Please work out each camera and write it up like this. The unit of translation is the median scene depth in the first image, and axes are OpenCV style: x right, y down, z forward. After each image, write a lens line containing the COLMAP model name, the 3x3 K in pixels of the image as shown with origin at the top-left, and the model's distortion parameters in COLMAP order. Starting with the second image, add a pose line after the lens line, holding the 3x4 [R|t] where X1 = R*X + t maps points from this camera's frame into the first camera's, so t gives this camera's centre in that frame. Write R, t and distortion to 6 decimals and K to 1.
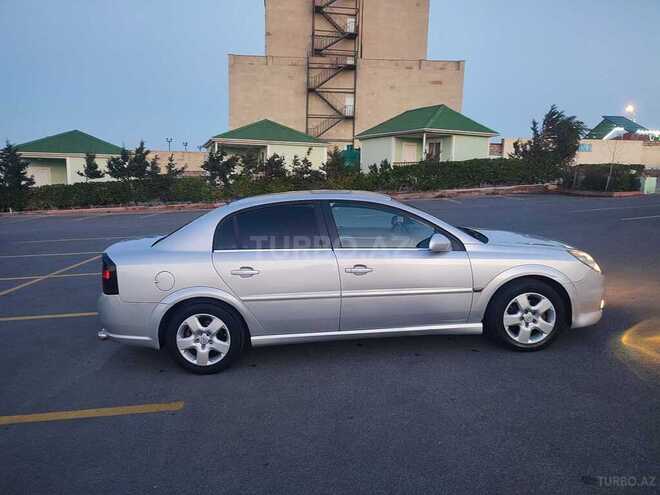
lens RADIAL K [[478.3, 0, 332.2], [0, 478.3, 249.6], [0, 0, 1]] dist [0.020225, -0.006364]
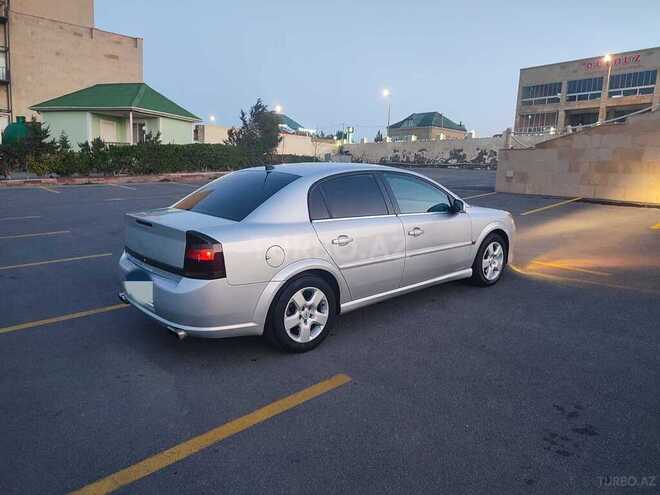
lens RADIAL K [[478.3, 0, 332.2], [0, 478.3, 249.6], [0, 0, 1]] dist [0.020225, -0.006364]
pose [[0.775962, -0.079571, 0.625740, -0.131142], [0.062808, 0.996828, 0.048874, 0.002499], [-0.627645, 0.001377, 0.778499, 0.036563]]
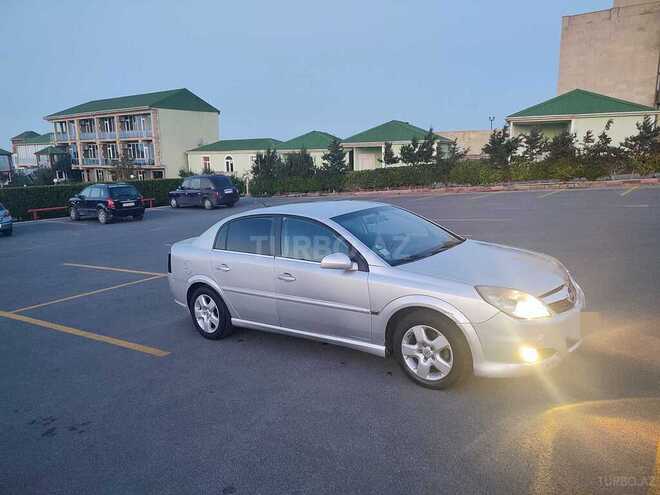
lens RADIAL K [[478.3, 0, 332.2], [0, 478.3, 249.6], [0, 0, 1]] dist [0.020225, -0.006364]
pose [[0.767817, 0.089920, -0.634328, 0.138077], [-0.058049, 0.995793, 0.070896, -0.018003], [0.638034, -0.017613, 0.769806, 0.028930]]
